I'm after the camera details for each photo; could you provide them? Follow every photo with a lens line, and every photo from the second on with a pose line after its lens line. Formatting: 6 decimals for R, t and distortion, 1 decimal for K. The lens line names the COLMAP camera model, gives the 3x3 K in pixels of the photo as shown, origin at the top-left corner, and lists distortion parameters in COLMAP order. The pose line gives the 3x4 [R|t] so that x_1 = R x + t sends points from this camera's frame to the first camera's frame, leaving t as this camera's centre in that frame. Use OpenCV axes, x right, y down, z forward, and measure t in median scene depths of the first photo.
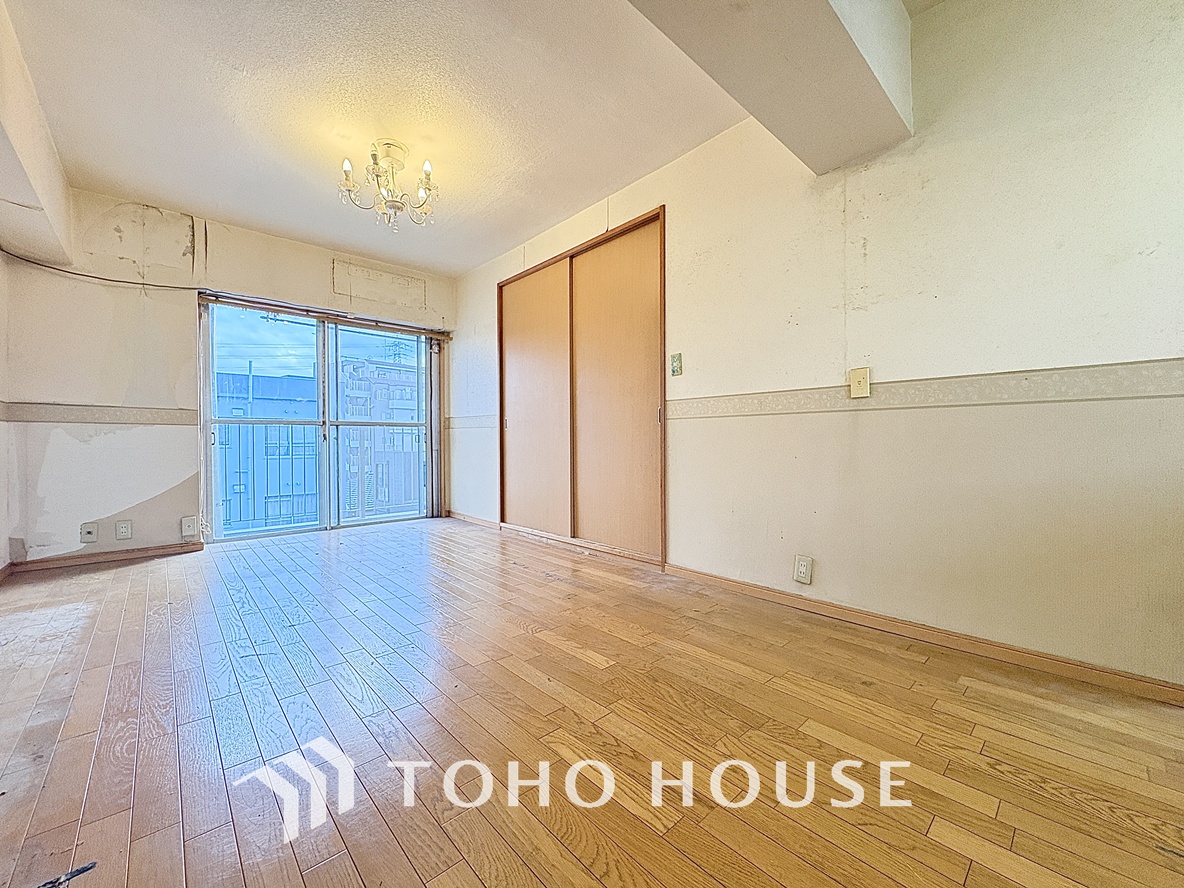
lens RADIAL K [[471.9, 0, 593.4], [0, 471.9, 445.2], [0, 0, 1]] dist [-0.001240, 0.000026]
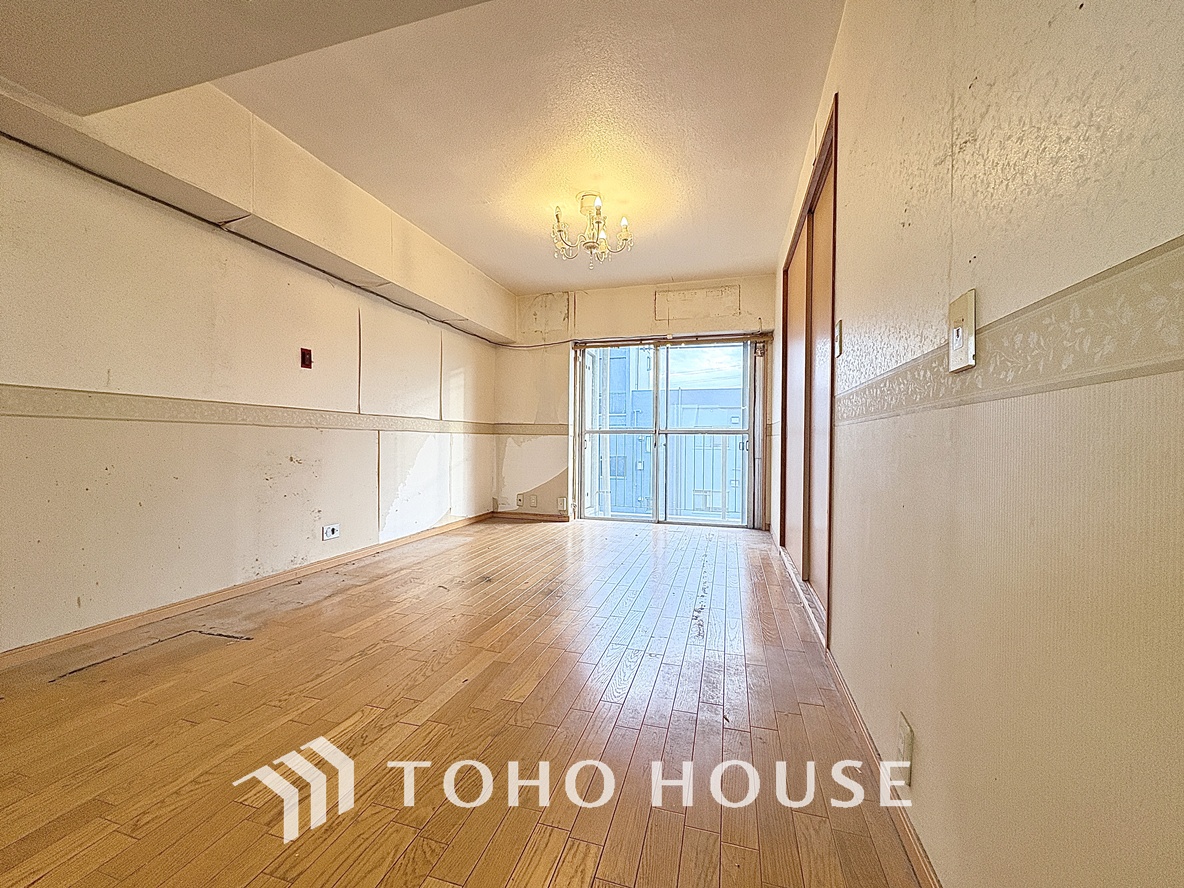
lens RADIAL K [[471.9, 0, 579.4], [0, 471.9, 445.8], [0, 0, 1]] dist [-0.001240, 0.000026]
pose [[0.509649, 0.010212, -0.860322, 0.458020], [-0.023059, 0.999732, -0.001794, -0.007665], [0.860073, 0.020753, 0.509748, 0.313968]]
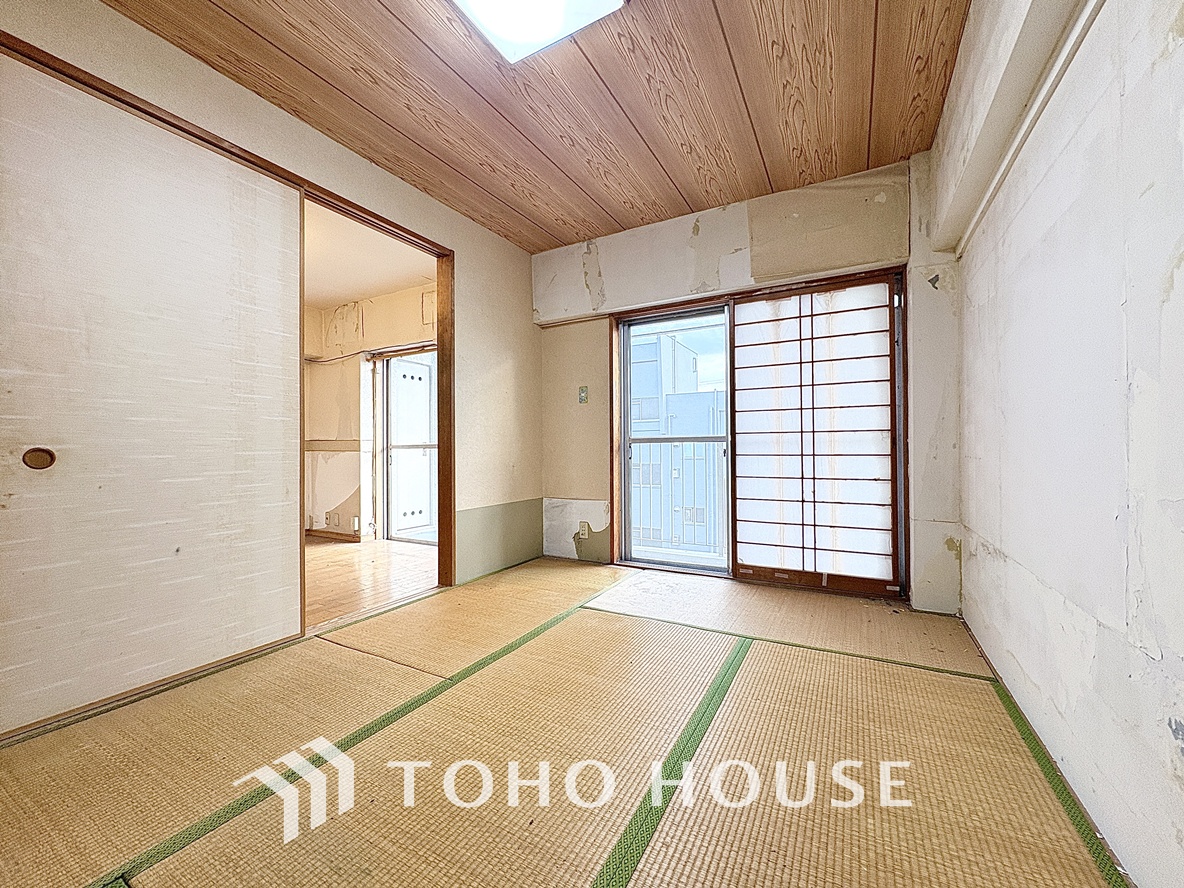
lens RADIAL K [[471.9, 0, 593.1], [0, 471.9, 444.9], [0, 0, 1]] dist [-0.001240, 0.000026]
pose [[0.321146, -0.011823, -0.946956, 0.740600], [-0.003872, 0.999897, -0.013797, -0.046579], [0.947022, 0.008097, 0.321067, 1.297540]]
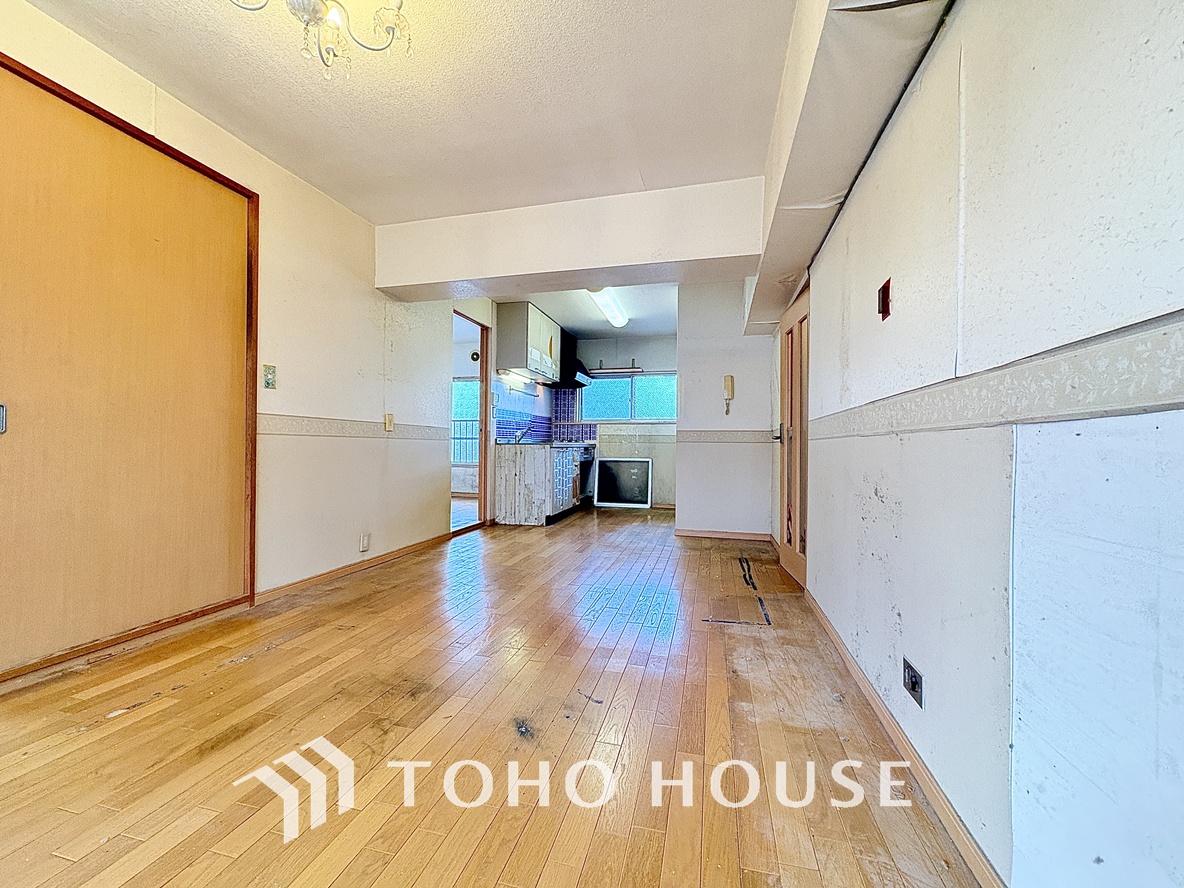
lens RADIAL K [[471.9, 0, 589.3], [0, 471.9, 447.7], [0, 0, 1]] dist [-0.001240, 0.000026]
pose [[-0.534048, 0.000744, 0.845454, -0.815629], [0.005455, 0.999982, 0.002566, -0.023822], [-0.845436, 0.005983, -0.534043, 0.814120]]
